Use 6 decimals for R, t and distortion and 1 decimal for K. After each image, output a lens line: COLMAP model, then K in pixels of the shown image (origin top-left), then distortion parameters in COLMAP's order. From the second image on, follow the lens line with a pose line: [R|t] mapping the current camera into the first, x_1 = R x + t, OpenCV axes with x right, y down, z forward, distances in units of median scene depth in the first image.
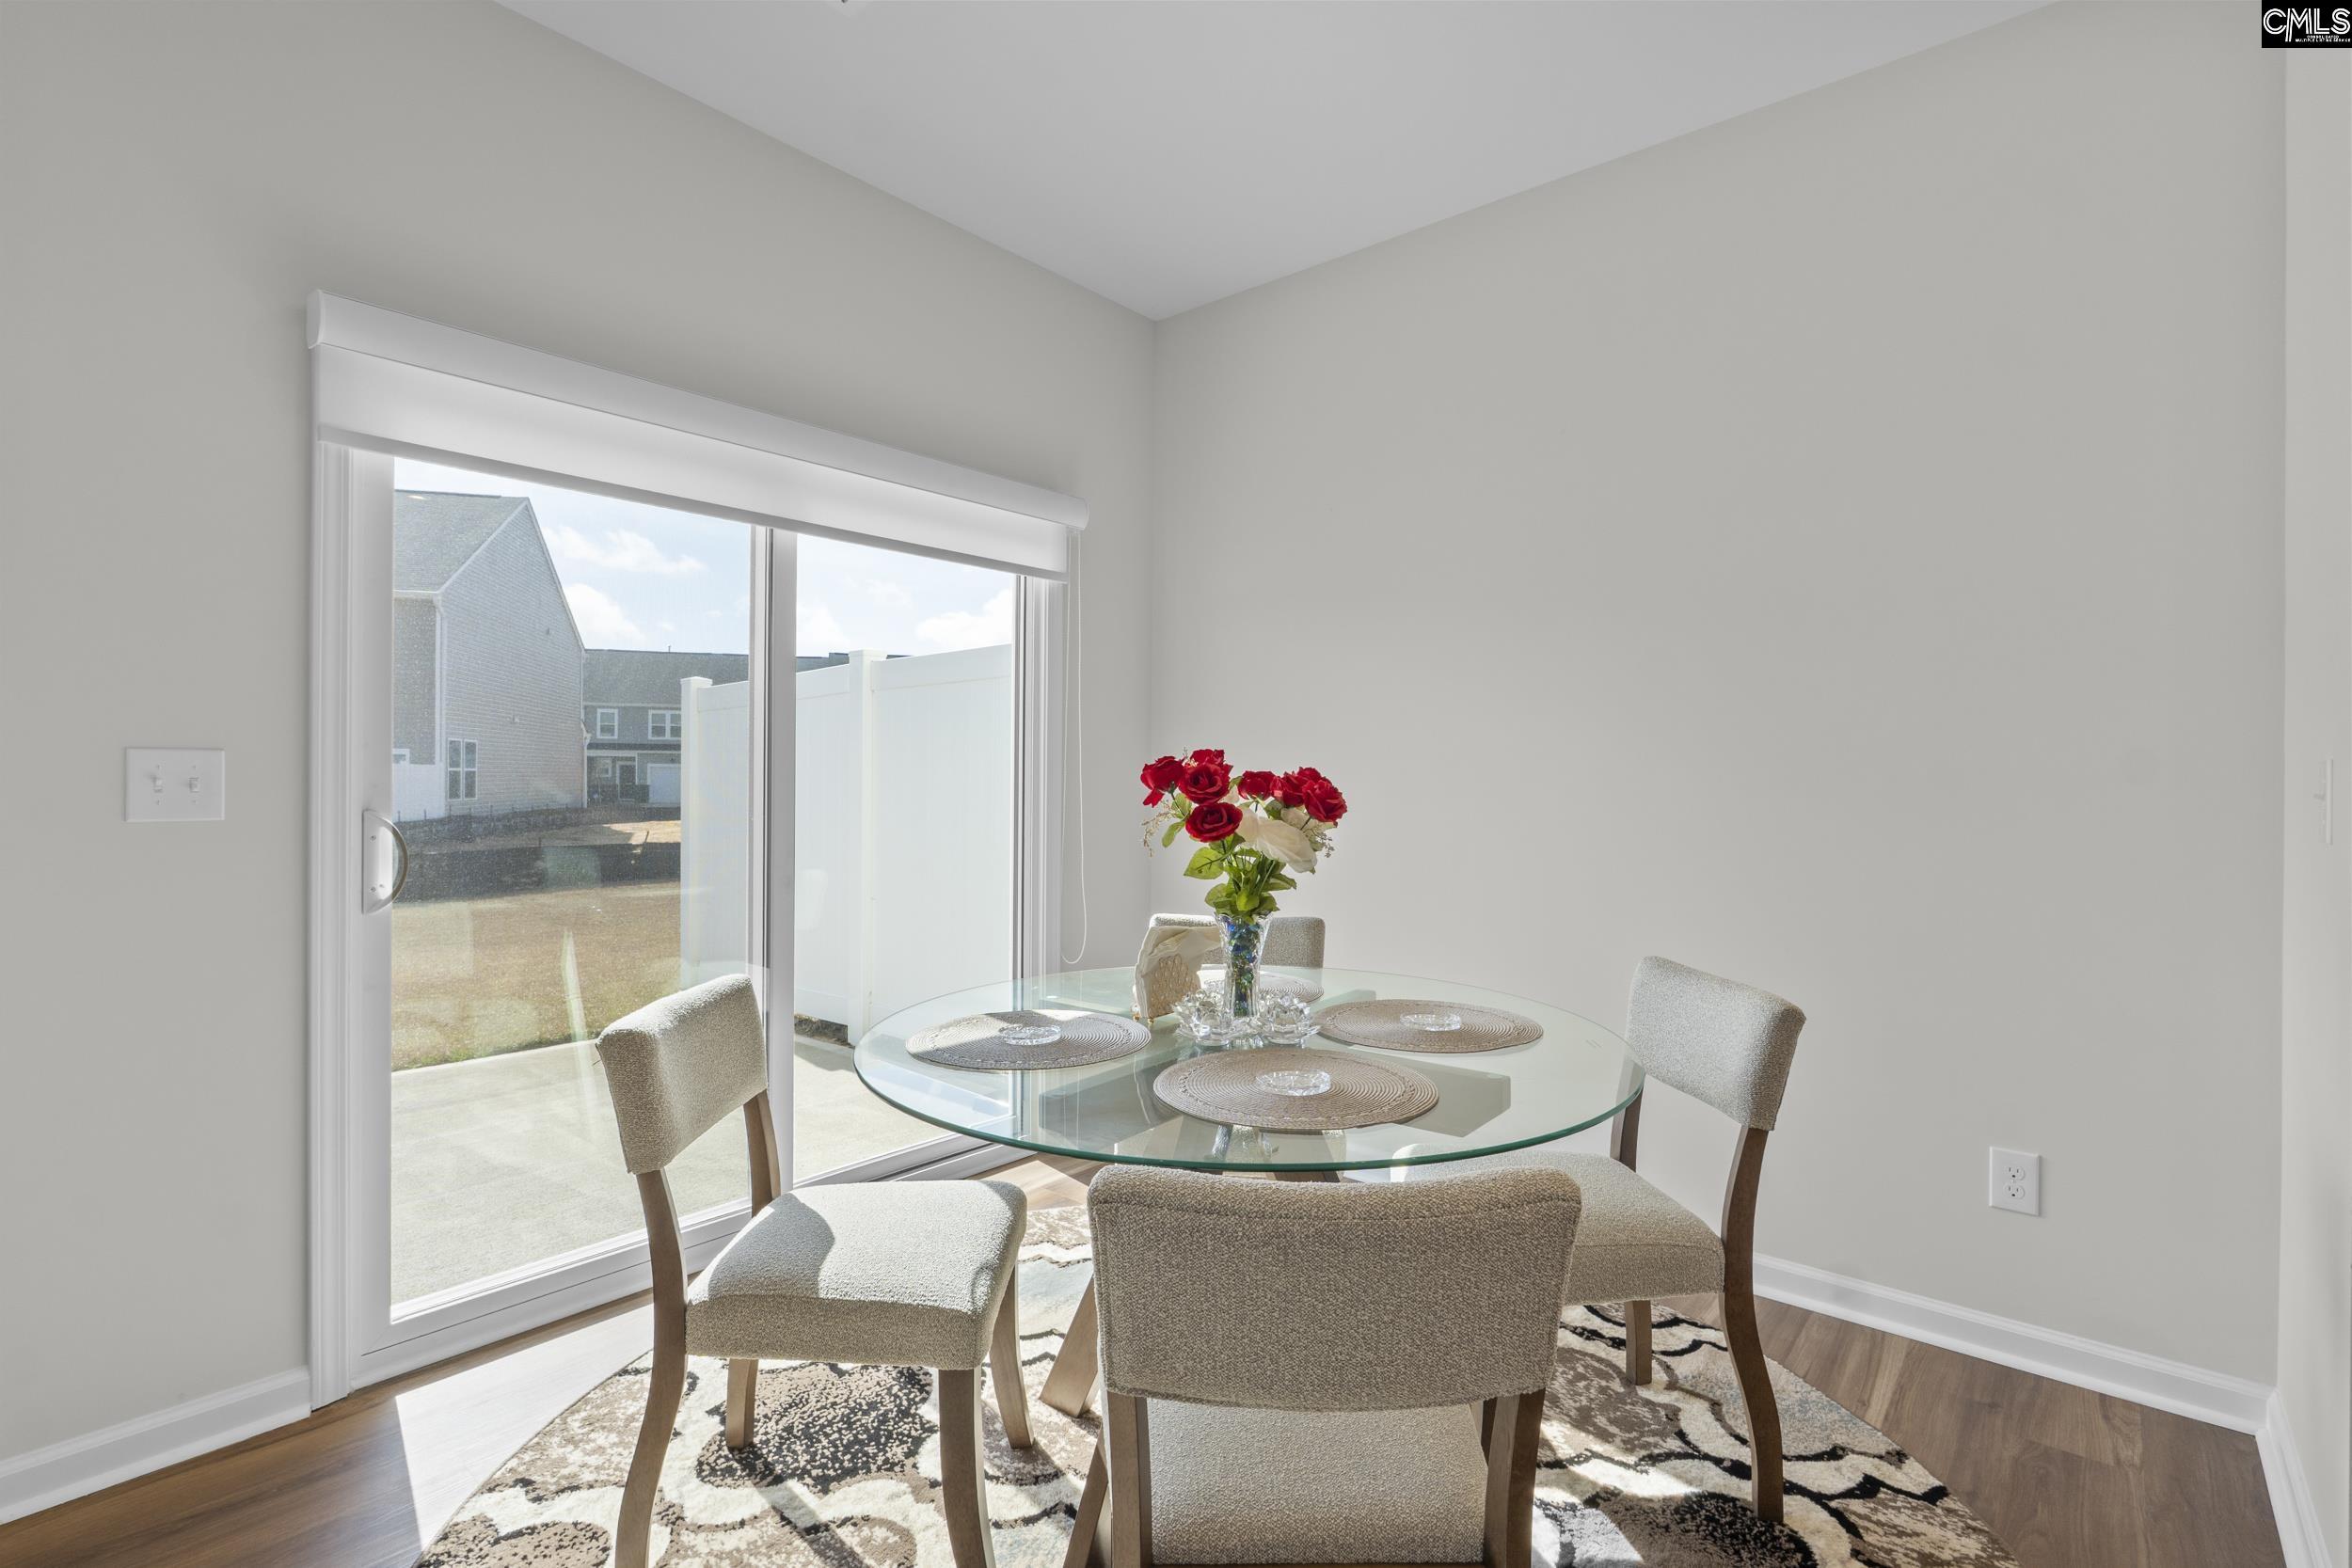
lens RADIAL K [[1077.7, 0, 1178.2], [0, 1077.7, 772.7], [0, 0, 1]] dist [-0.003524, -0.000163]
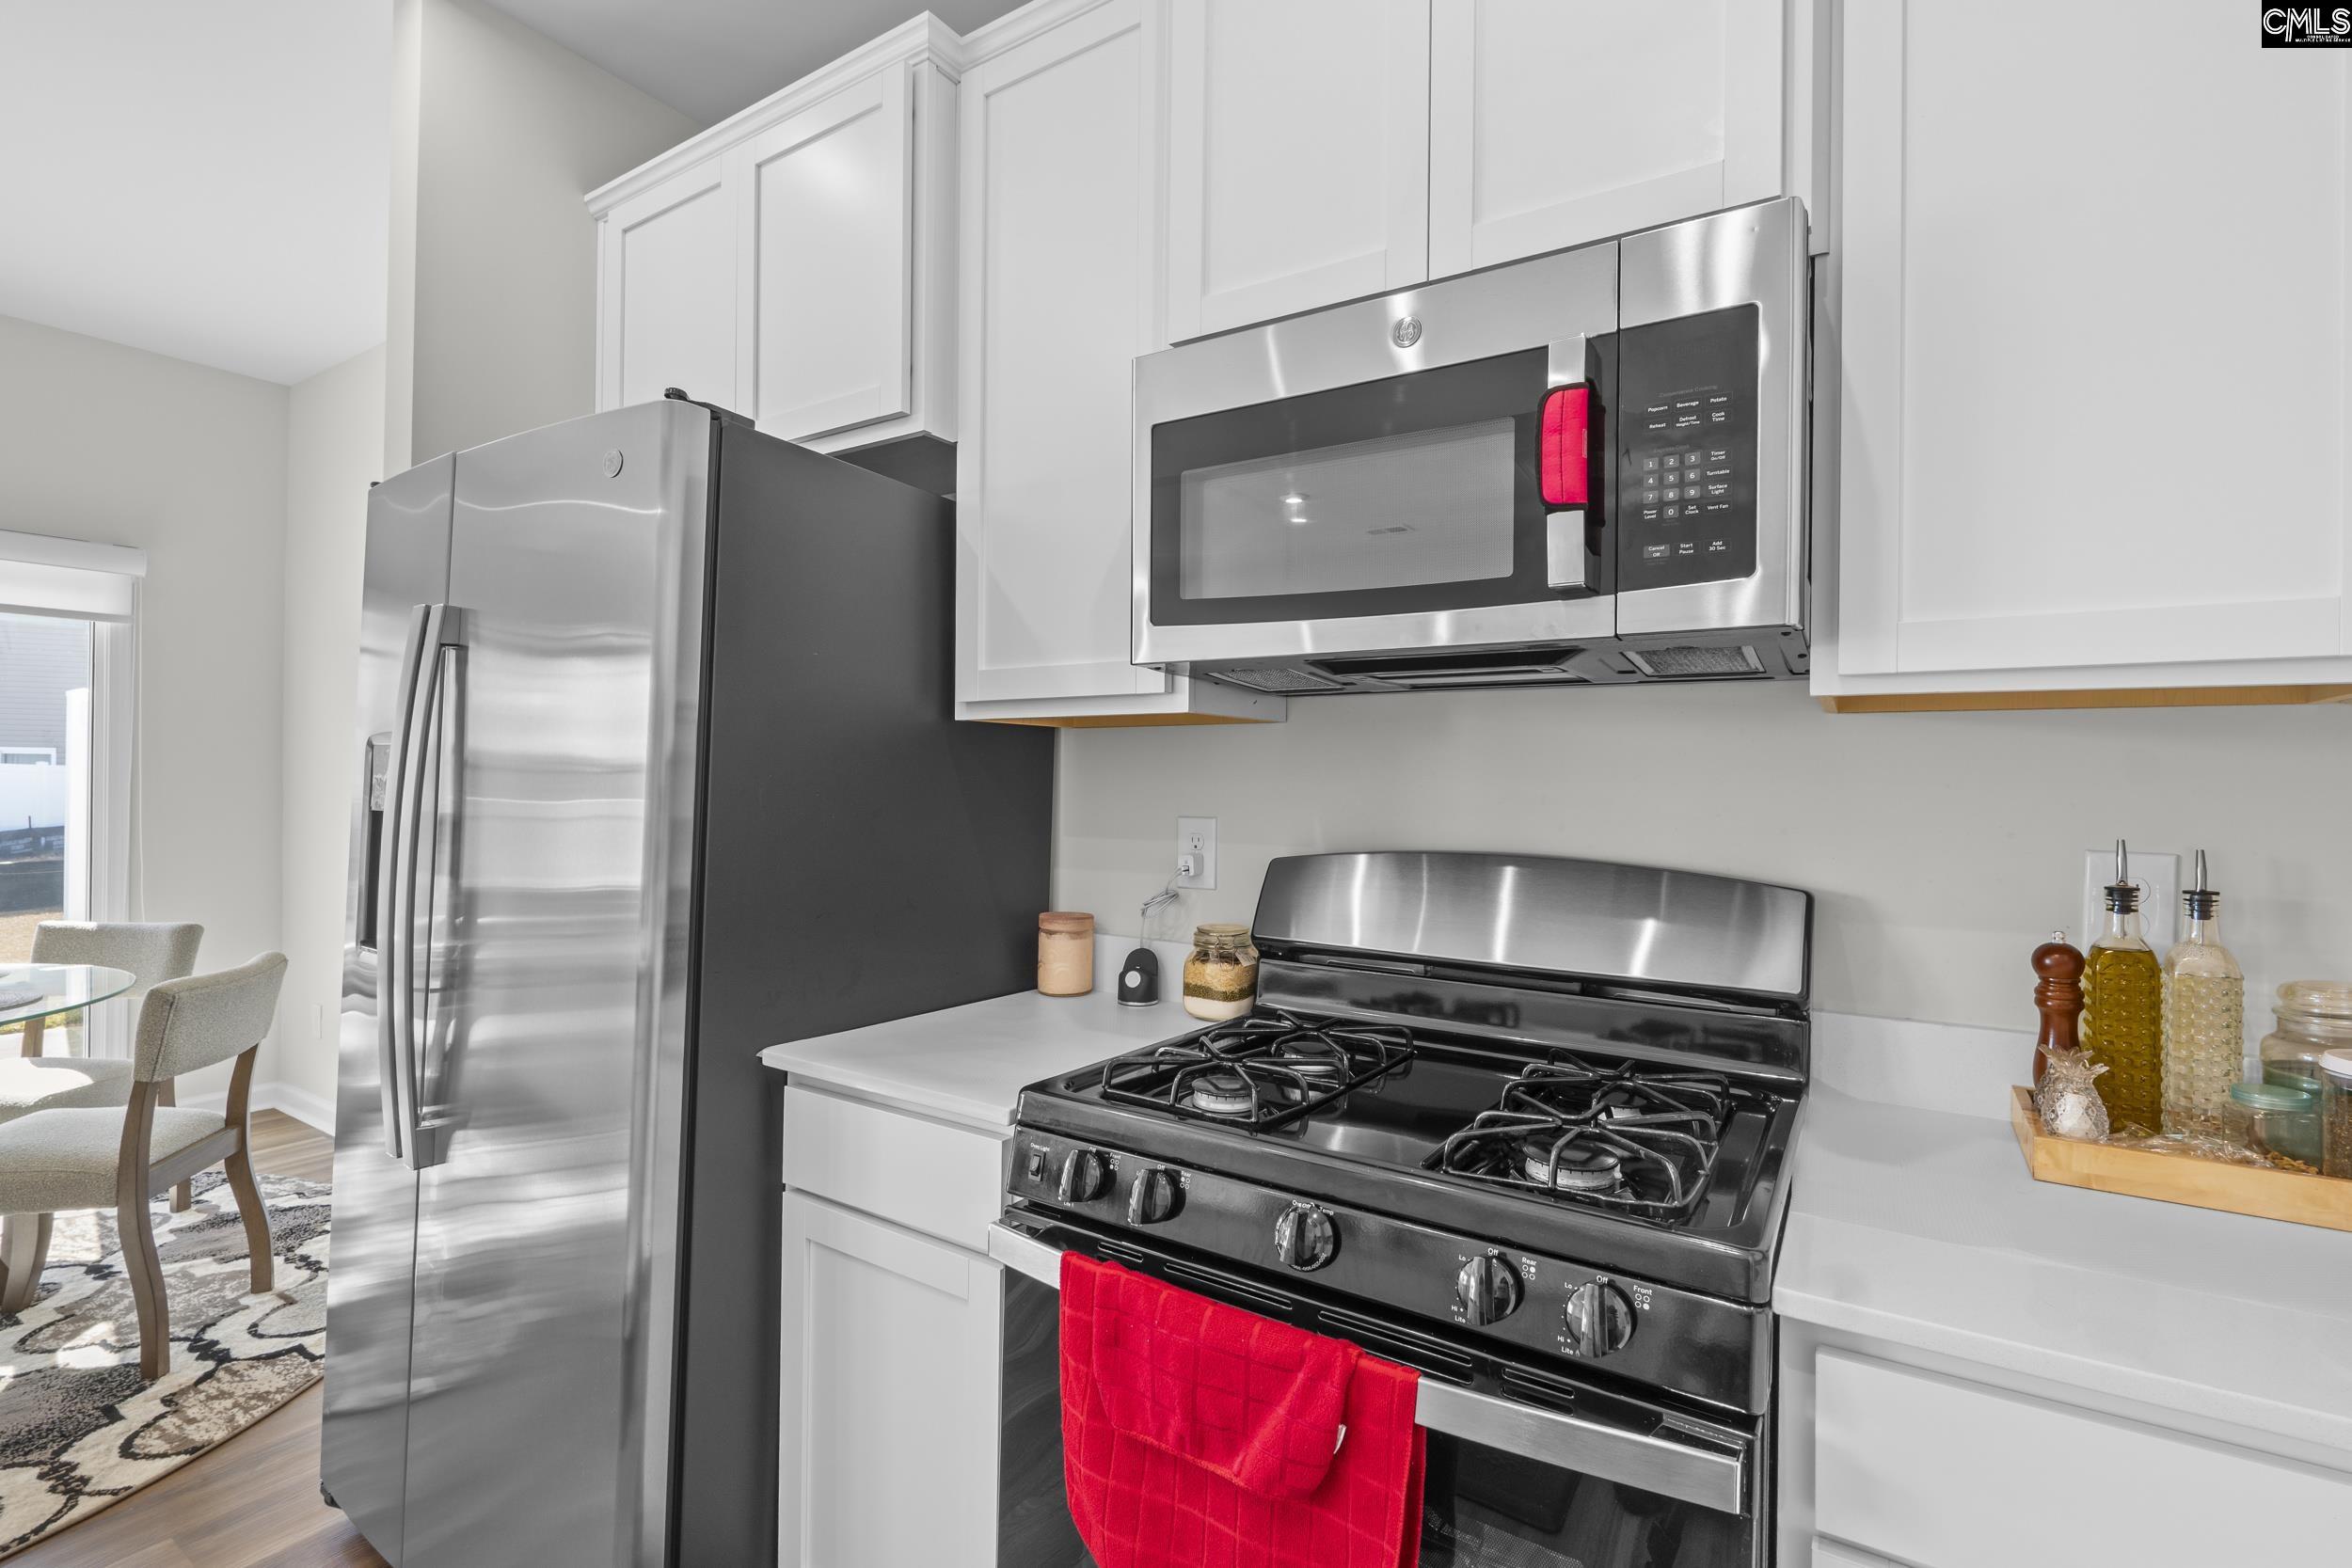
lens RADIAL K [[1077.7, 0, 1178.9], [0, 1077.7, 784.3], [0, 0, 1]] dist [-0.003524, -0.000163]
pose [[0.991697, 0.004709, 0.128509, 1.489170], [-0.005468, 0.999970, 0.005549, -0.044739], [-0.128479, -0.006205, 0.991693, -0.426176]]
